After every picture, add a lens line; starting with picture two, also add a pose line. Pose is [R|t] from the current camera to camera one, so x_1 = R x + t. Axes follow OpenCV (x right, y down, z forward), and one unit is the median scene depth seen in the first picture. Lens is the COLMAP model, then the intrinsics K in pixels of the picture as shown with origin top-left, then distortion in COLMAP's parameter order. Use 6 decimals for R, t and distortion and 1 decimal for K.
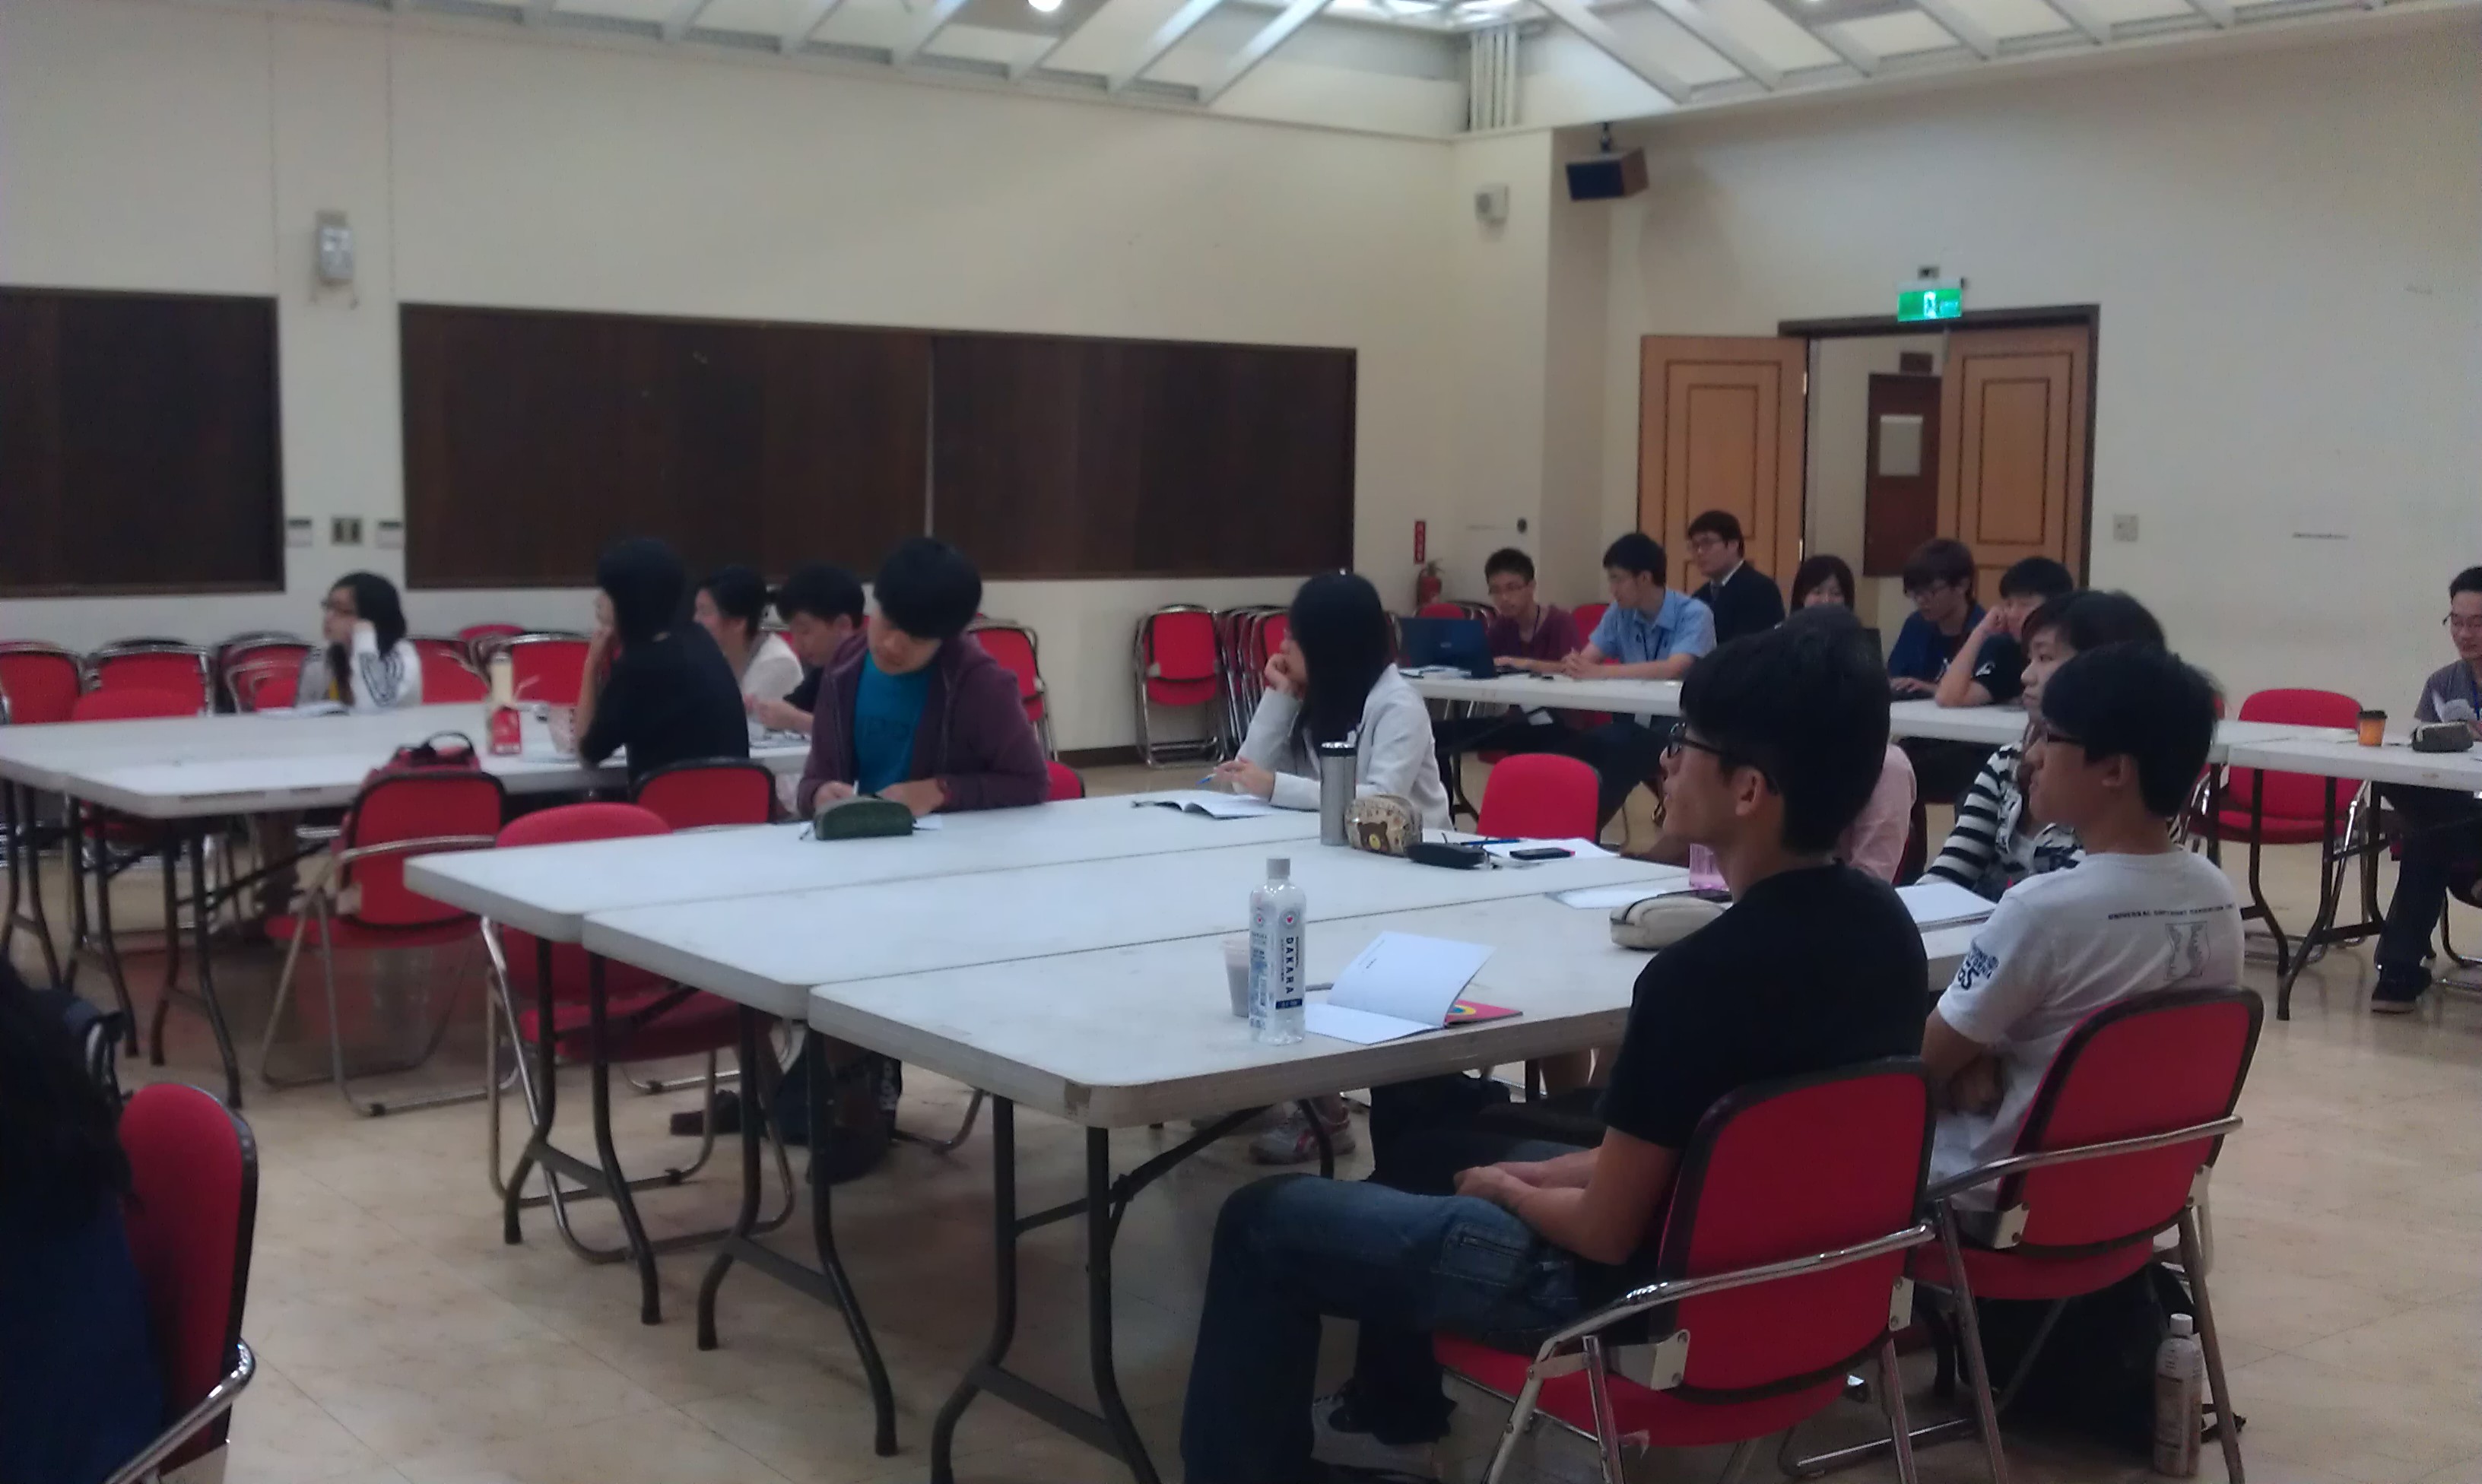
lens RADIAL K [[2731.6, 0, 1159.9], [0, 2731.6, 812.2], [0, 0, 1]] dist [0.041727, -0.321153]
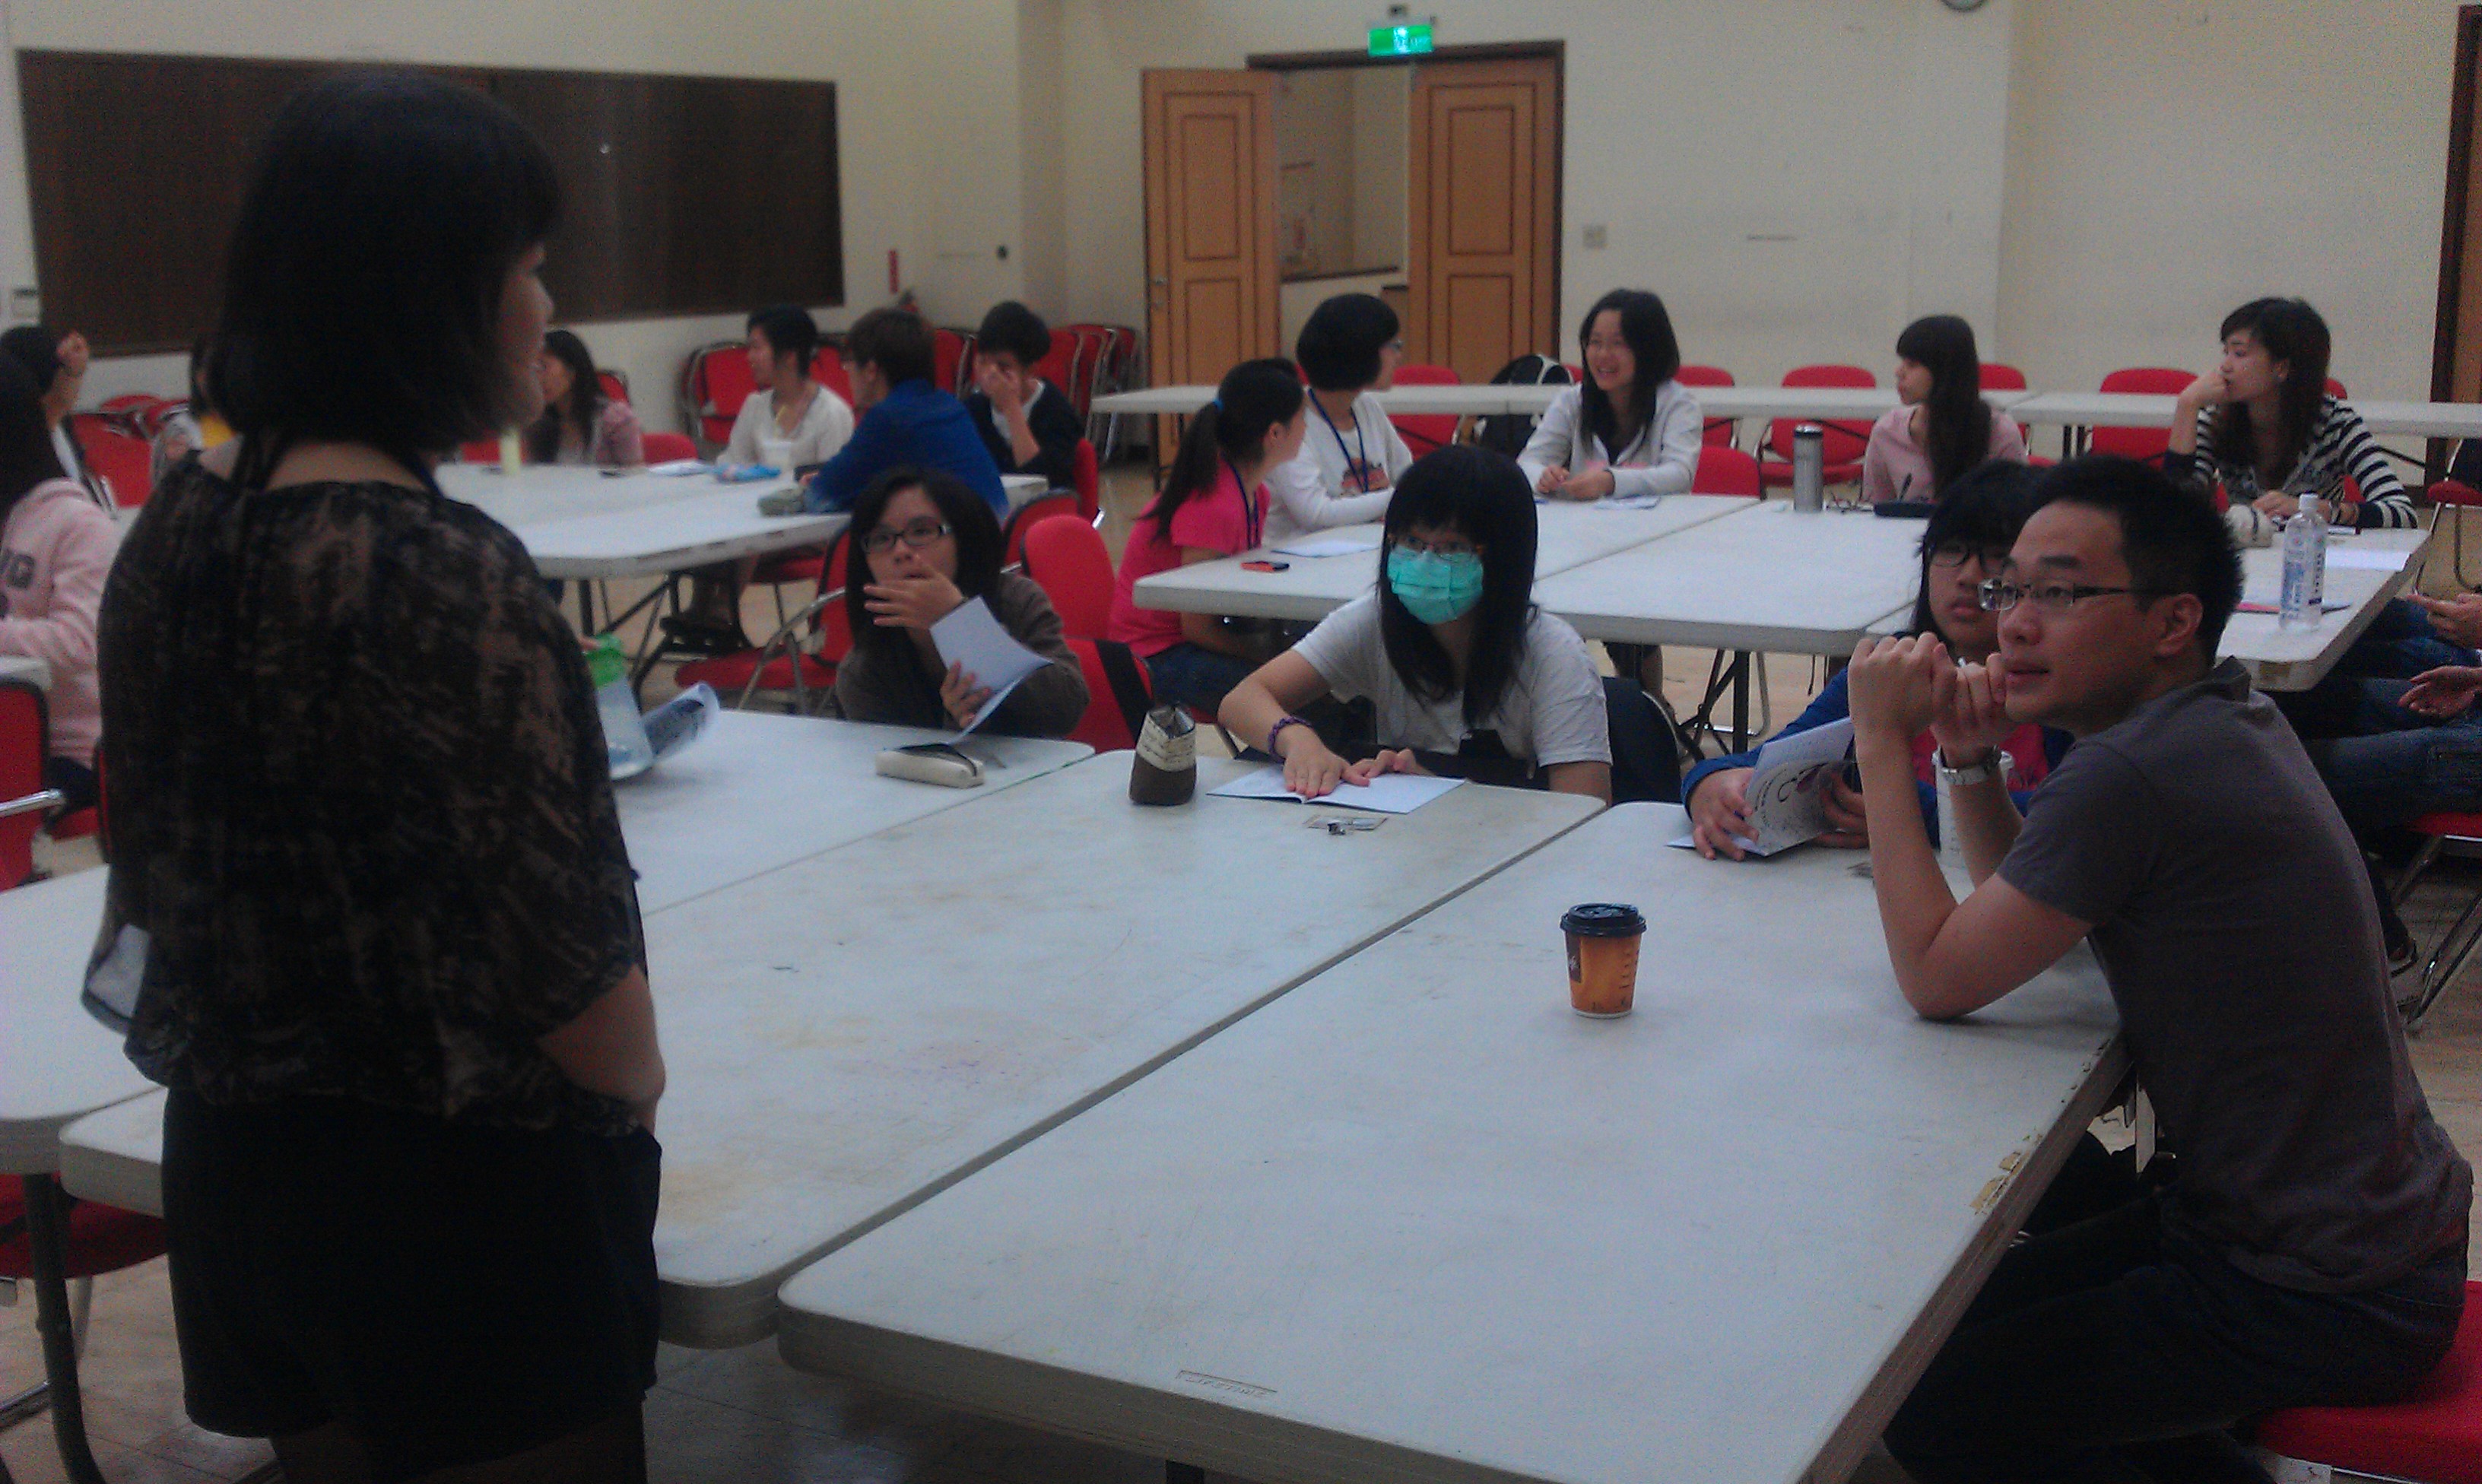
lens RADIAL K [[2731.6, 0, 1159.9], [0, 2731.6, 812.2], [0, 0, 1]] dist [0.041727, -0.321153]
pose [[0.912913, -0.111670, 0.392580, -0.281702], [0.072859, 0.990982, 0.112458, -0.005692], [-0.401597, -0.074061, 0.912817, -0.004727]]
